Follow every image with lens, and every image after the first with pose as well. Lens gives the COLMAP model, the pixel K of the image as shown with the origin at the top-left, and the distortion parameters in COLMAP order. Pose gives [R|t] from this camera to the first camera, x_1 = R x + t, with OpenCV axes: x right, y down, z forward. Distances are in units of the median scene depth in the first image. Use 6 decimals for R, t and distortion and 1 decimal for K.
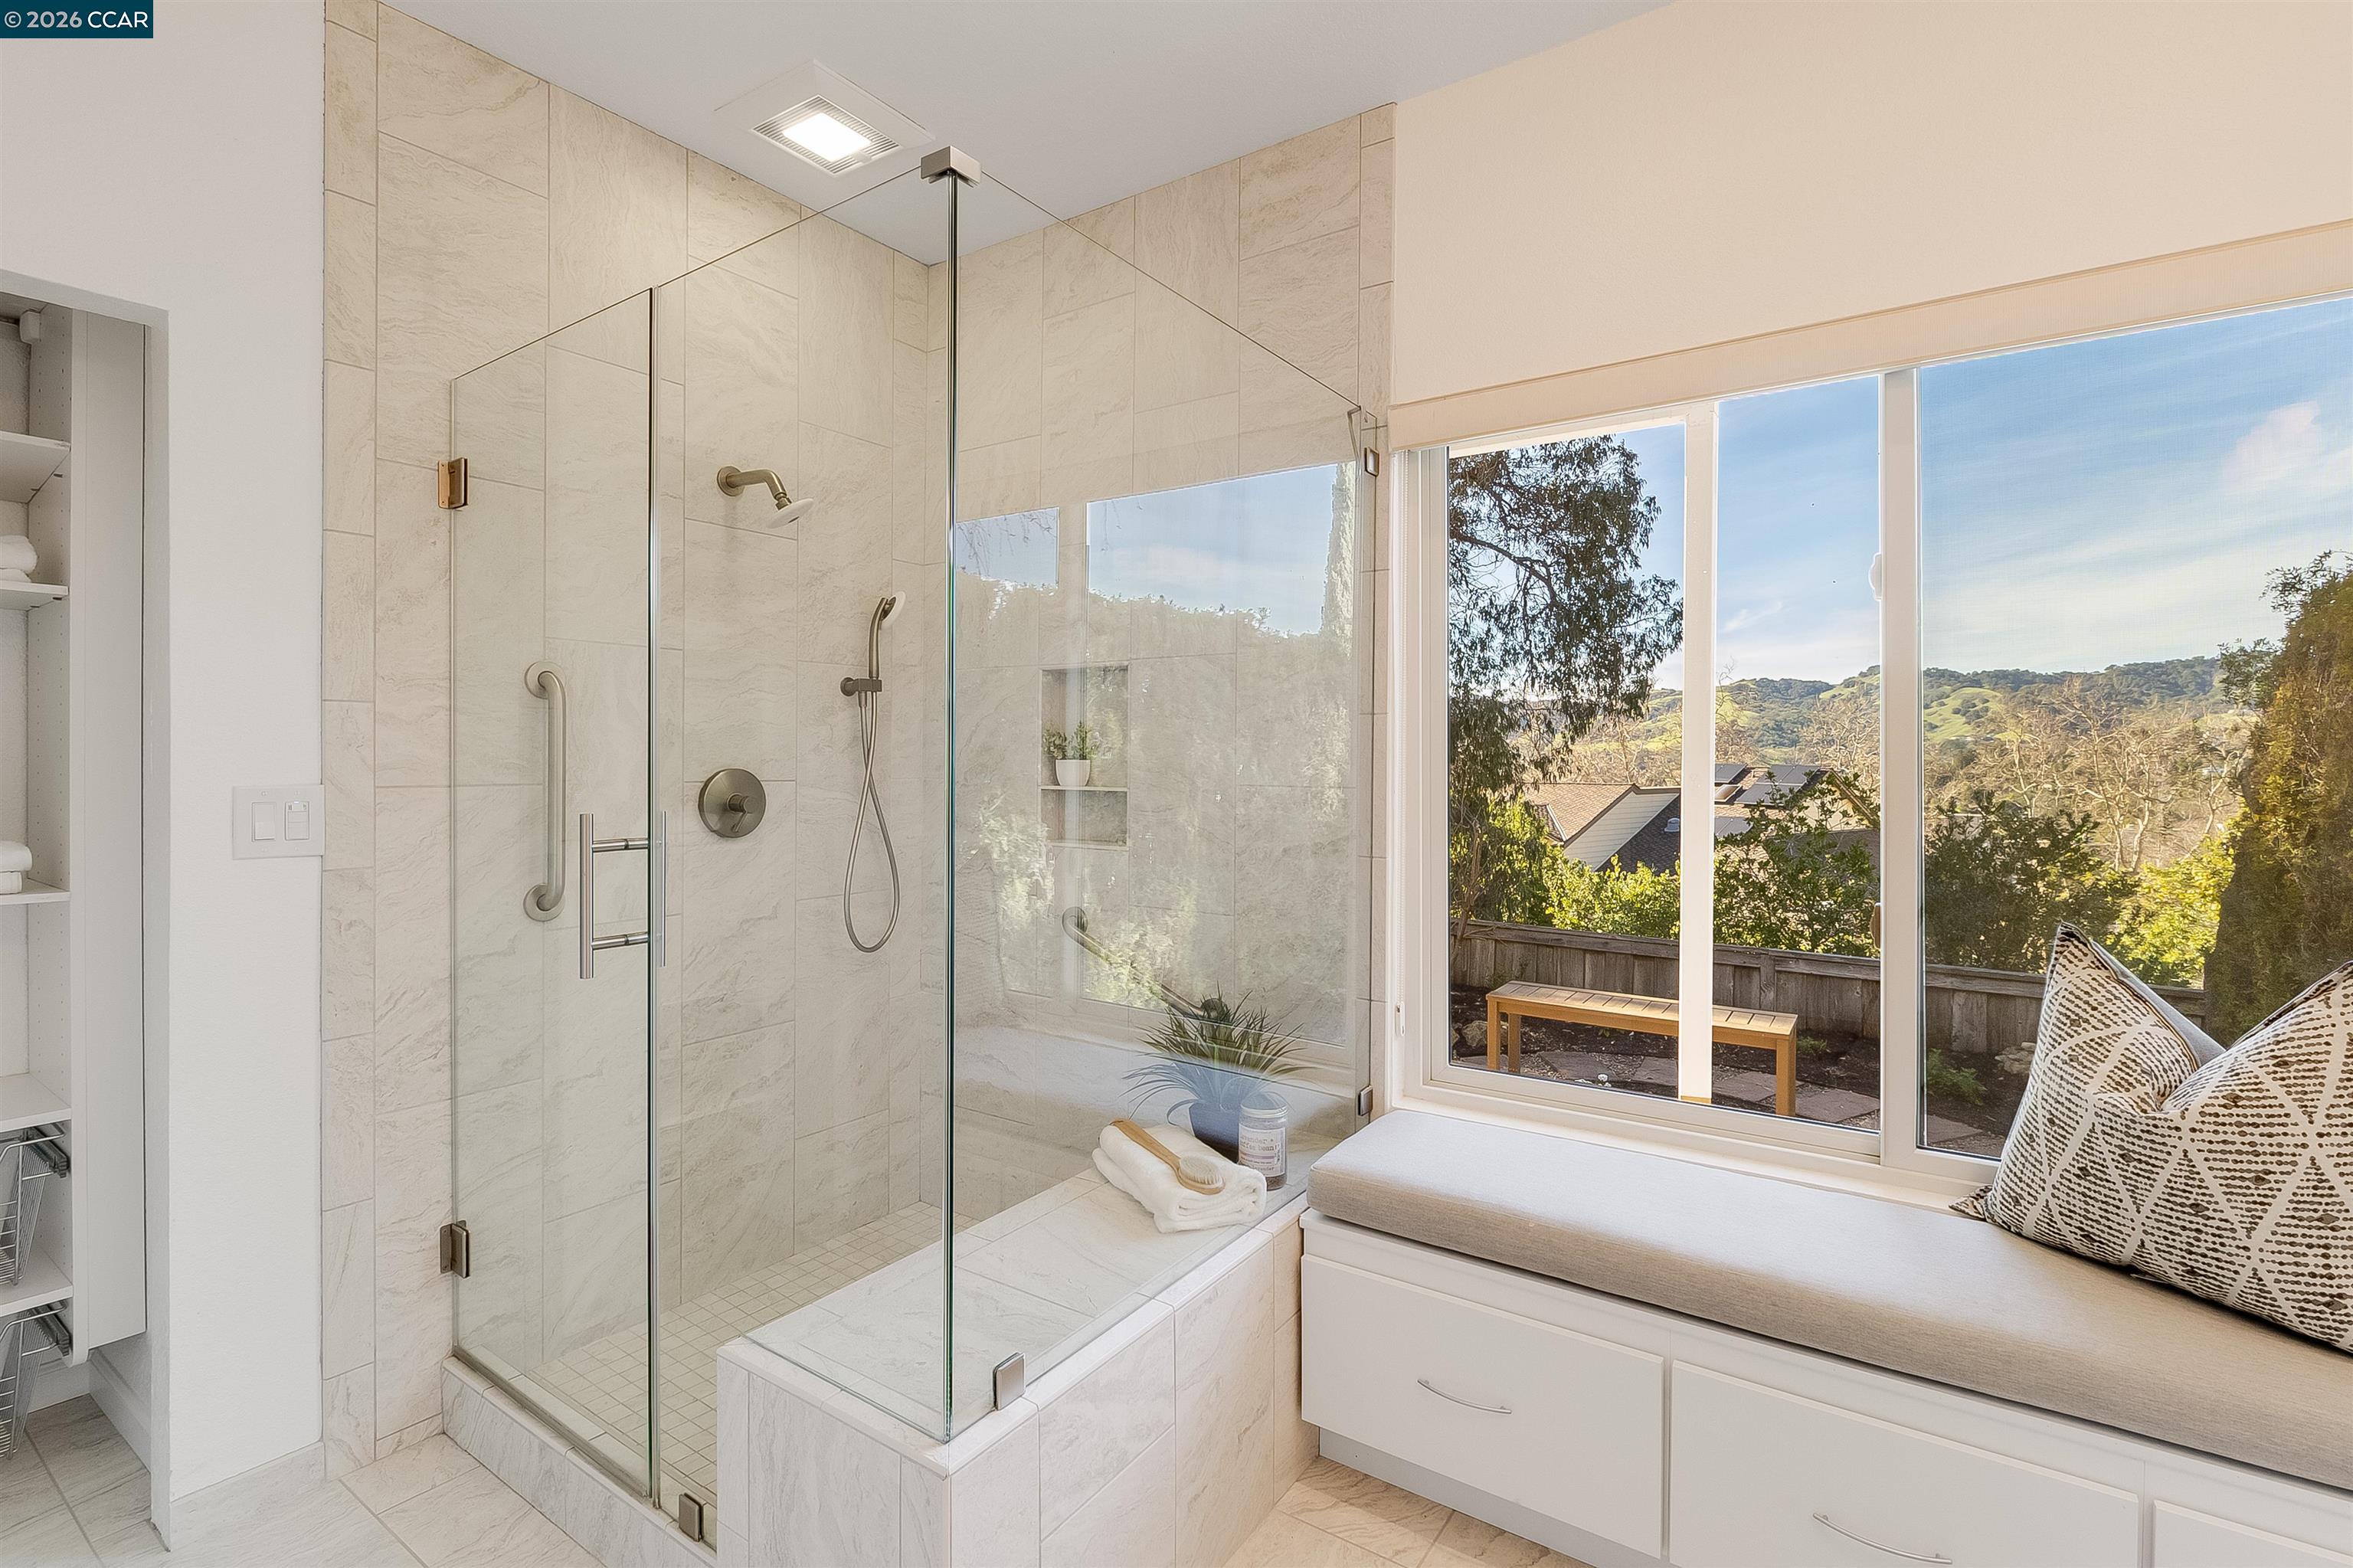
lens RADIAL K [[1093.0, 0, 1167.4], [0, 1093.0, 767.1], [0, 0, 1]] dist [-0.002824, -0.001597]
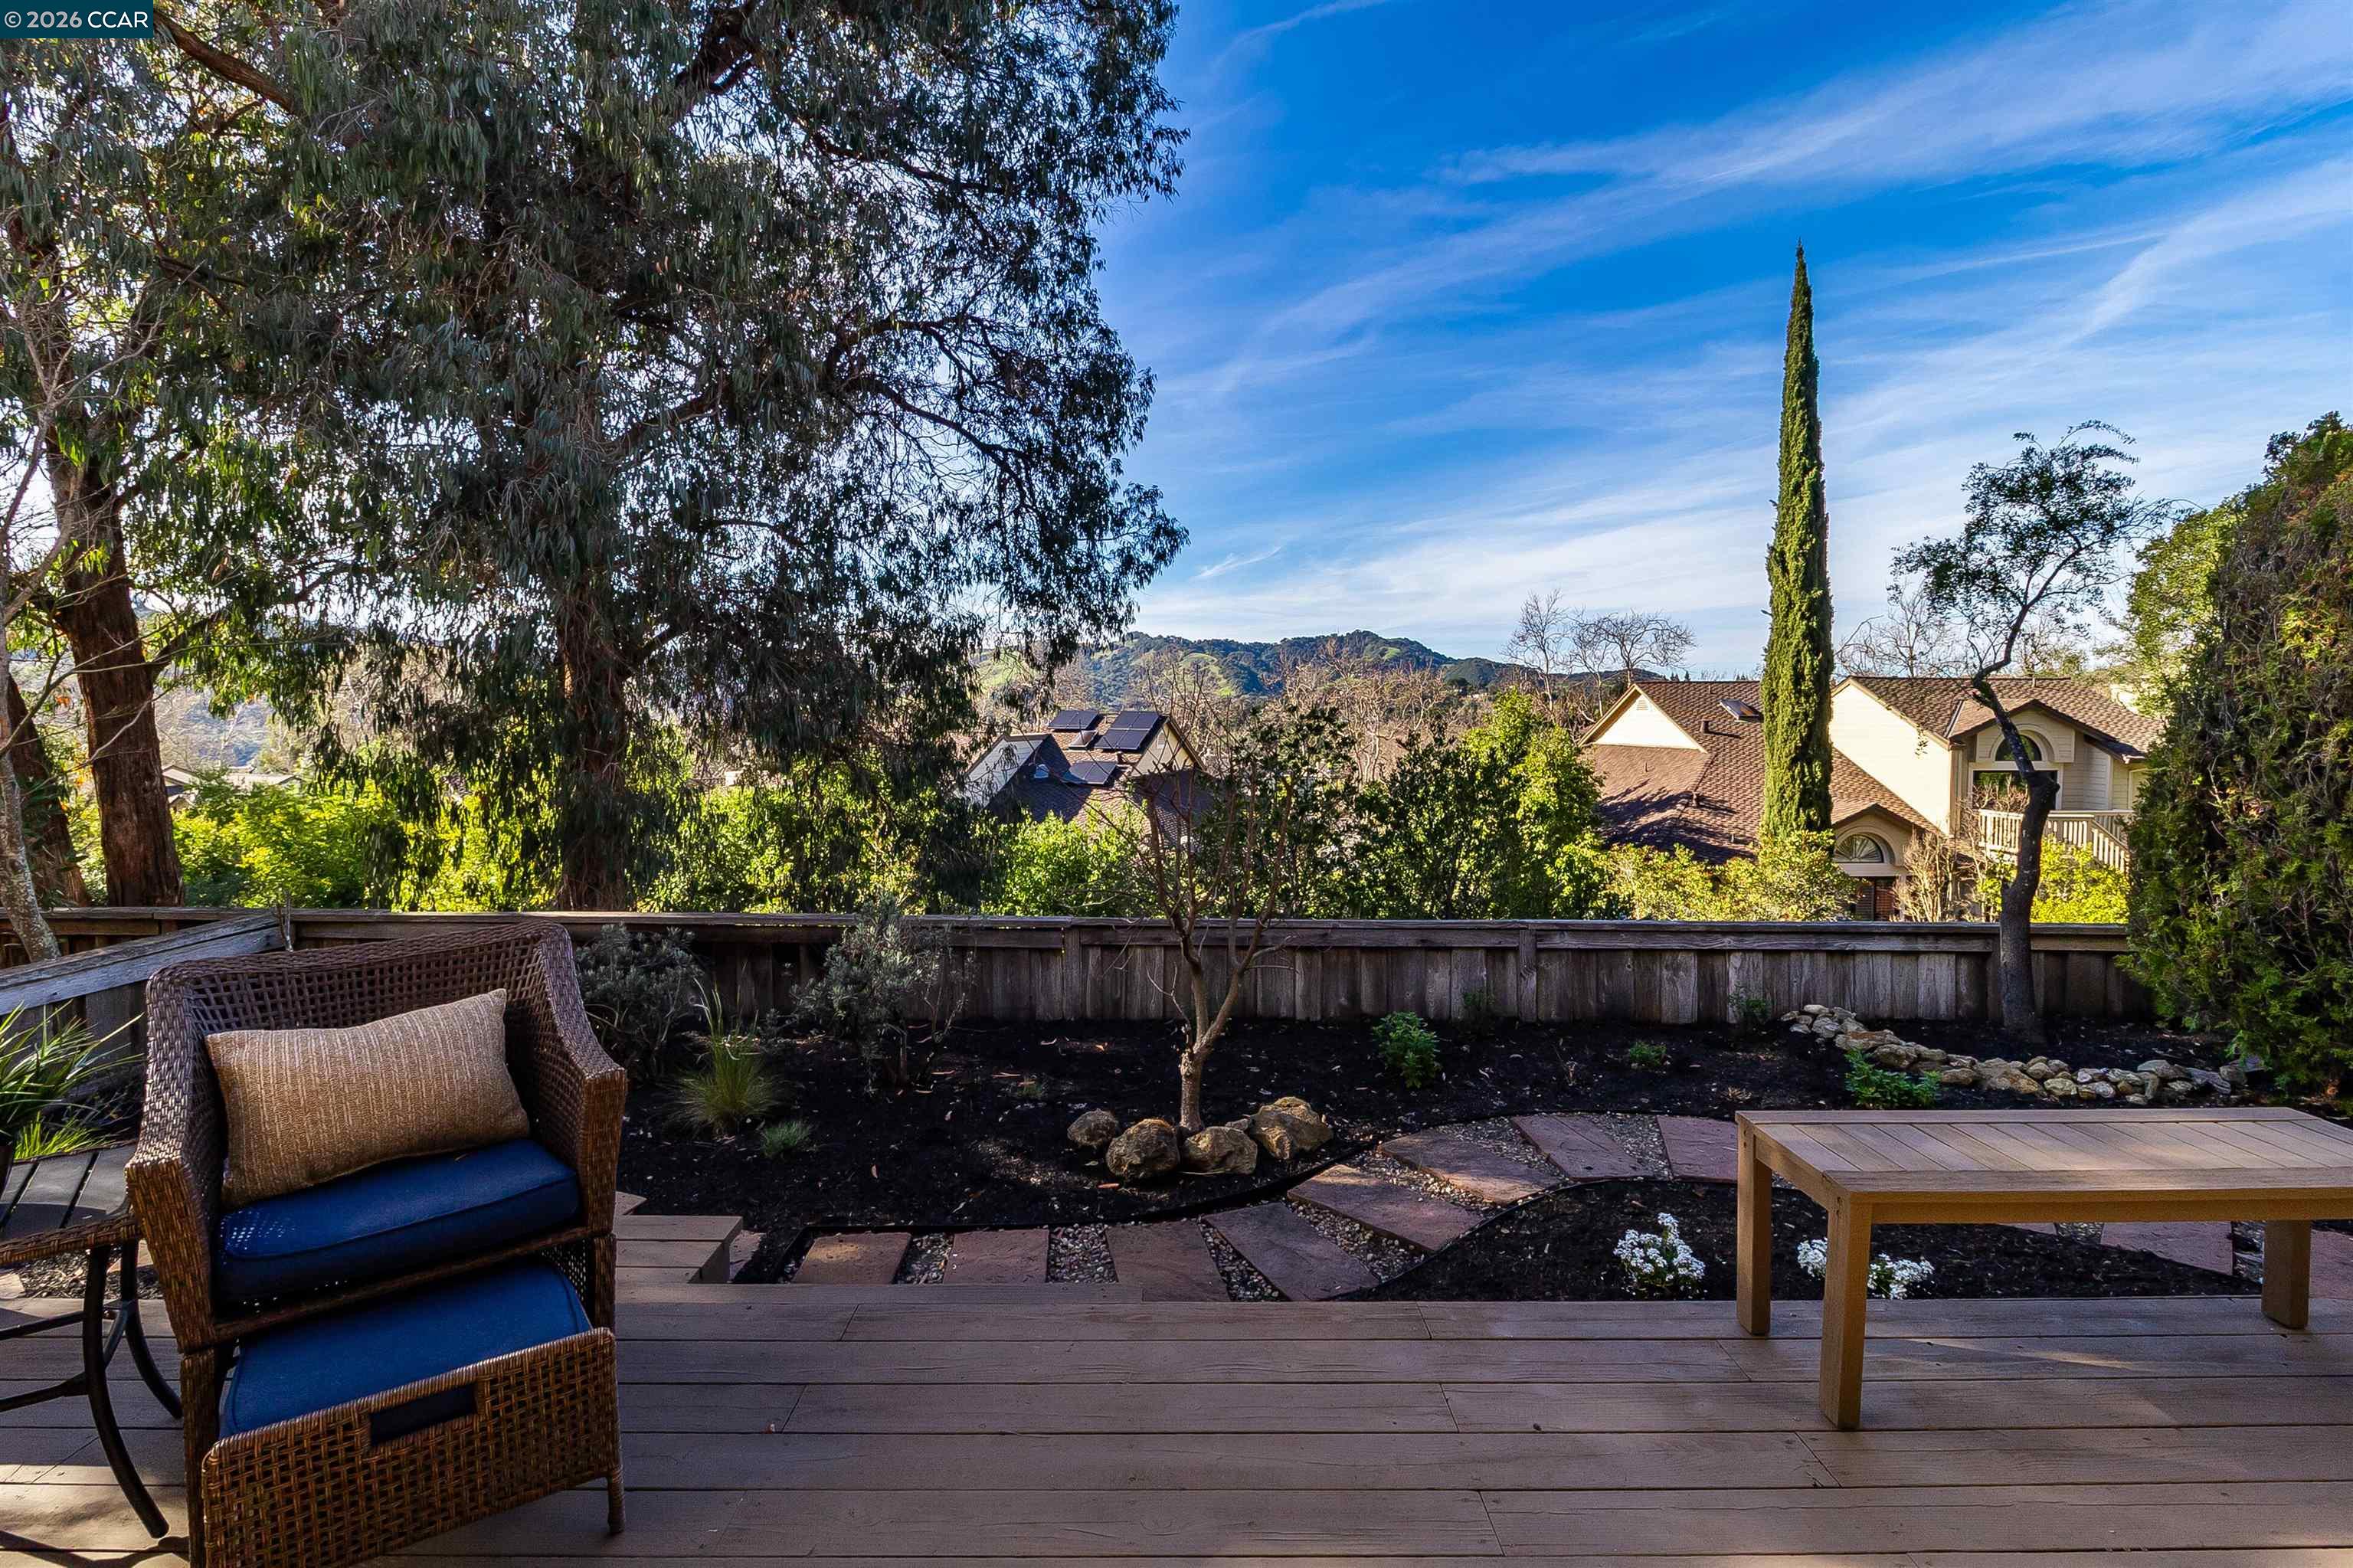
lens RADIAL K [[1093.0, 0, 1167.4], [0, 1093.0, 767.1], [0, 0, 1]] dist [-0.002824, -0.001597]
pose [[0.818863, -0.032061, 0.573093, -0.038845], [0.007807, 0.998969, 0.044730, 0.011517], [-0.573936, -0.032153, 0.818269, 0.249106]]
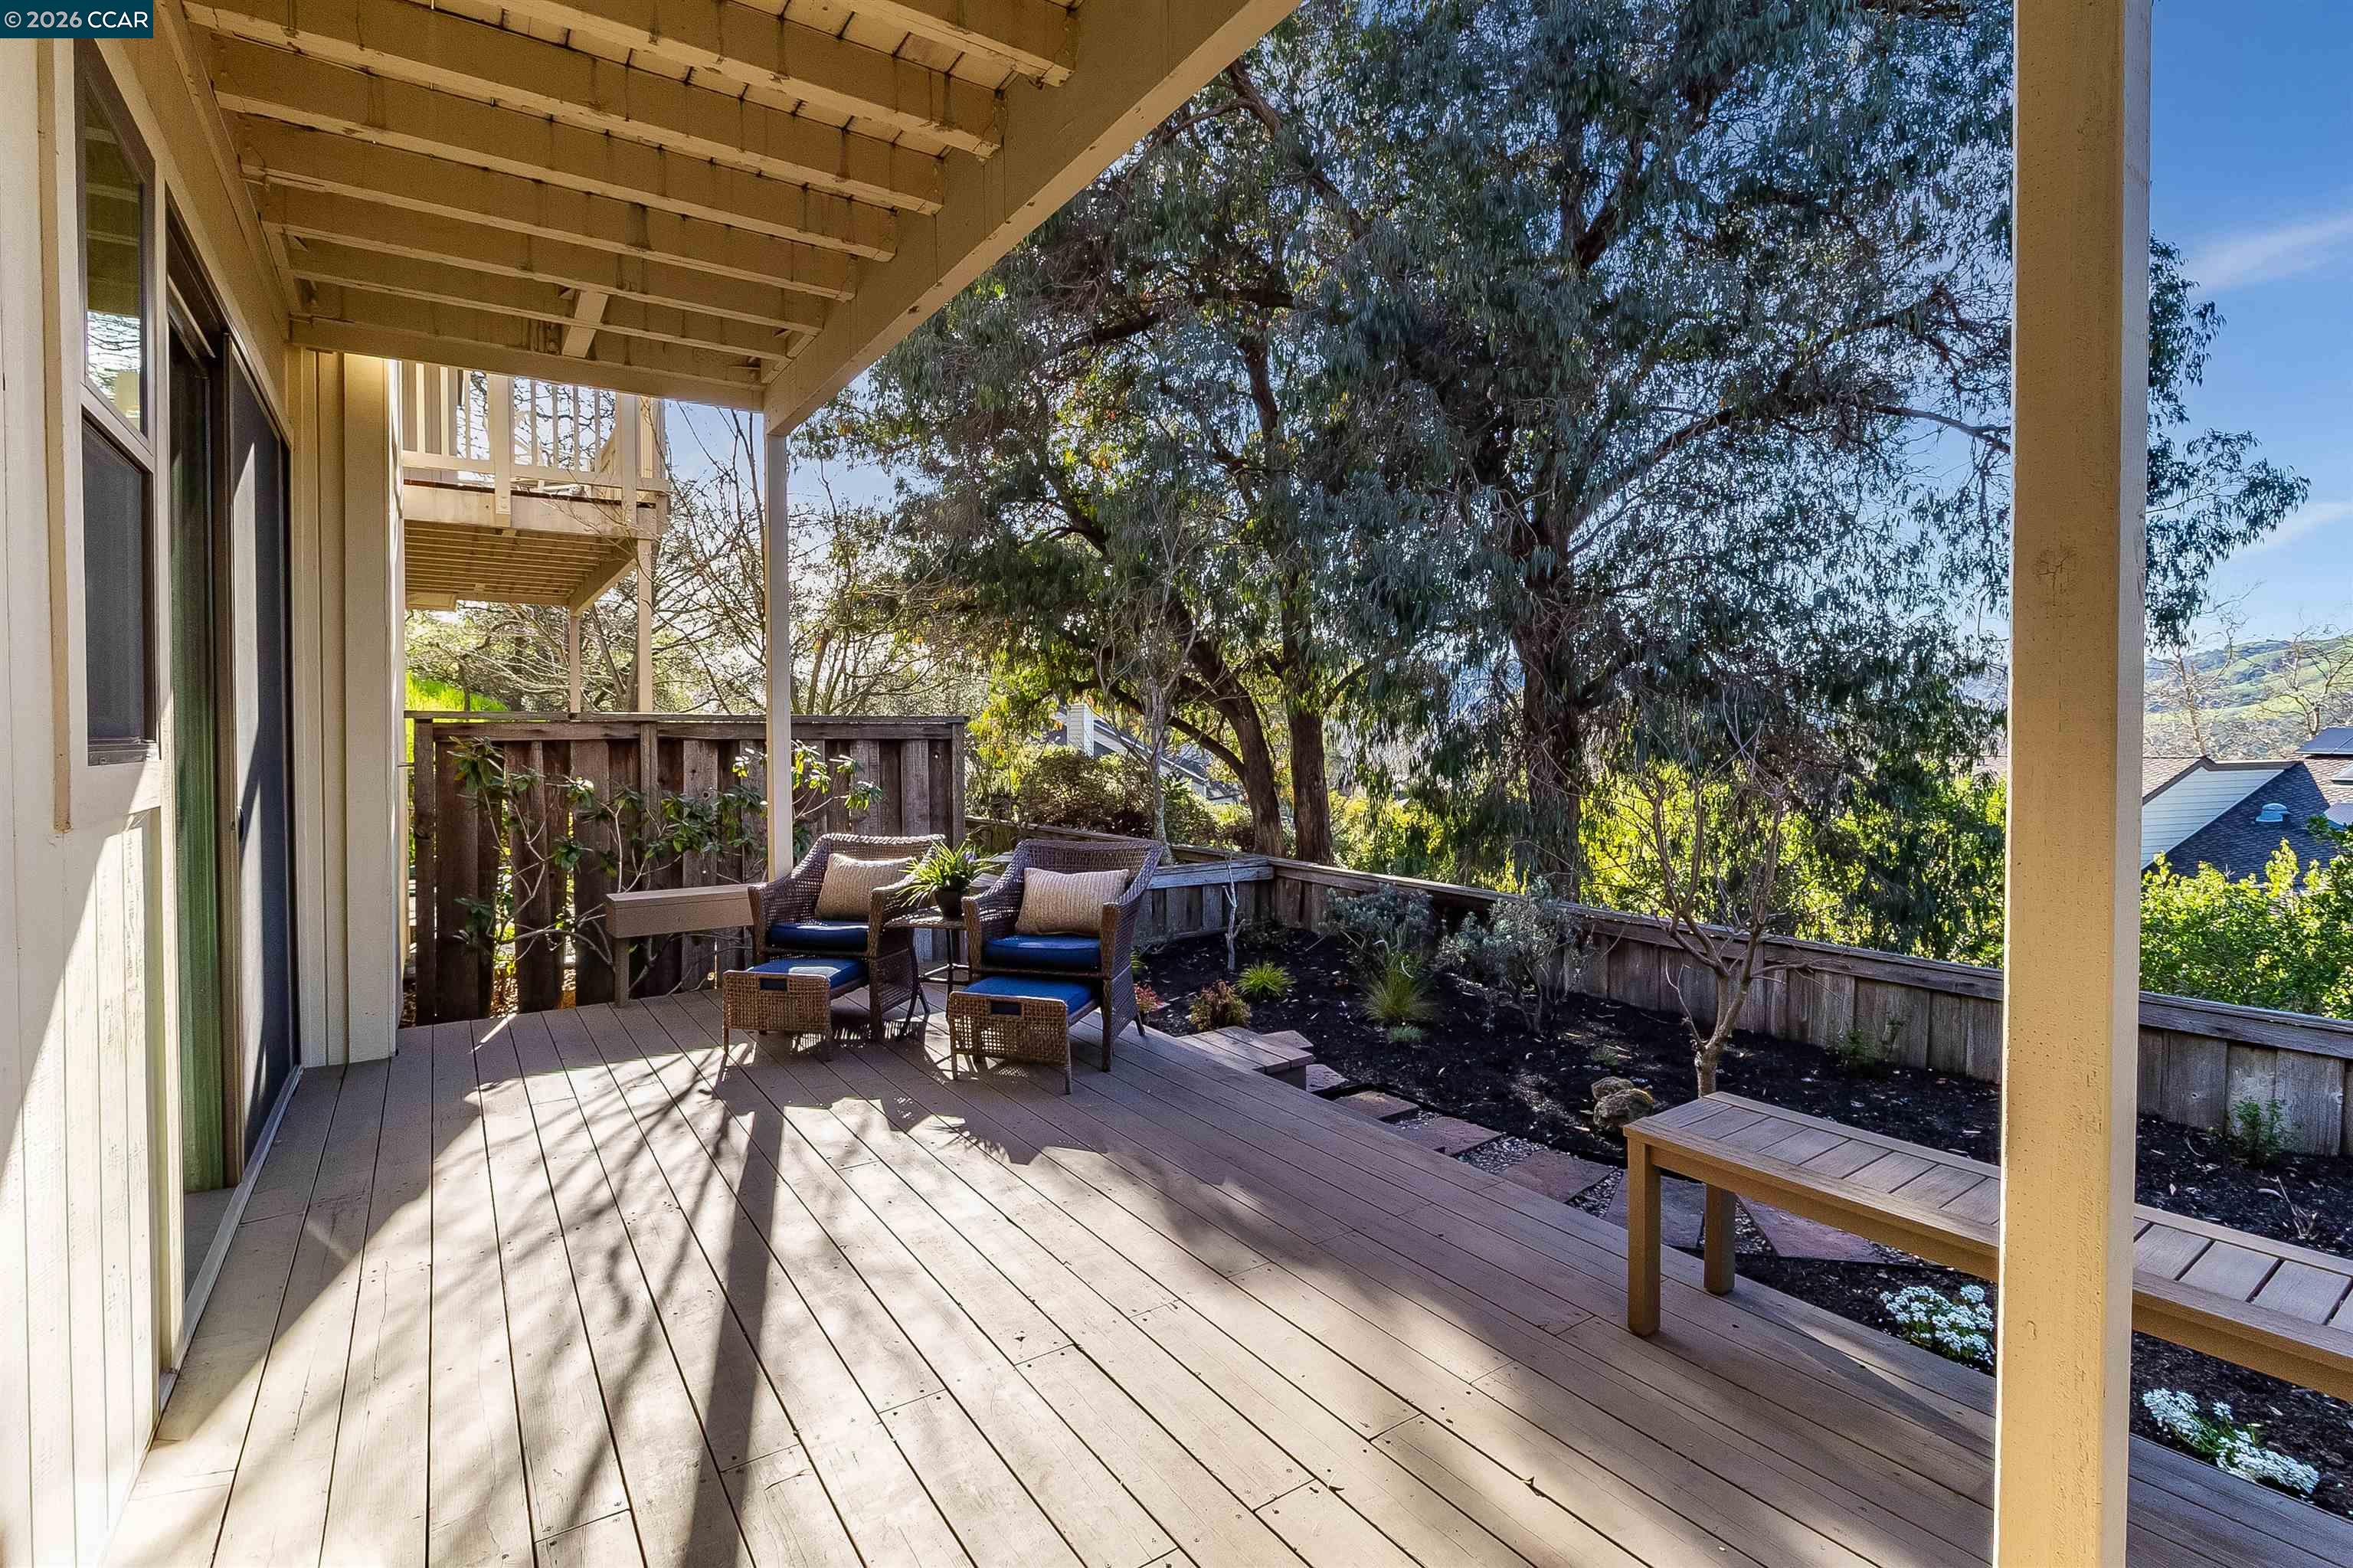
lens RADIAL K [[1093.0, 0, 1167.4], [0, 1093.0, 767.1], [0, 0, 1]] dist [-0.002824, -0.001597]
pose [[0.932387, 0.002104, -0.361456, 0.088655], [0.004745, 0.999826, 0.018059, 0.013382], [0.361431, -0.018553, 0.932214, 0.143261]]
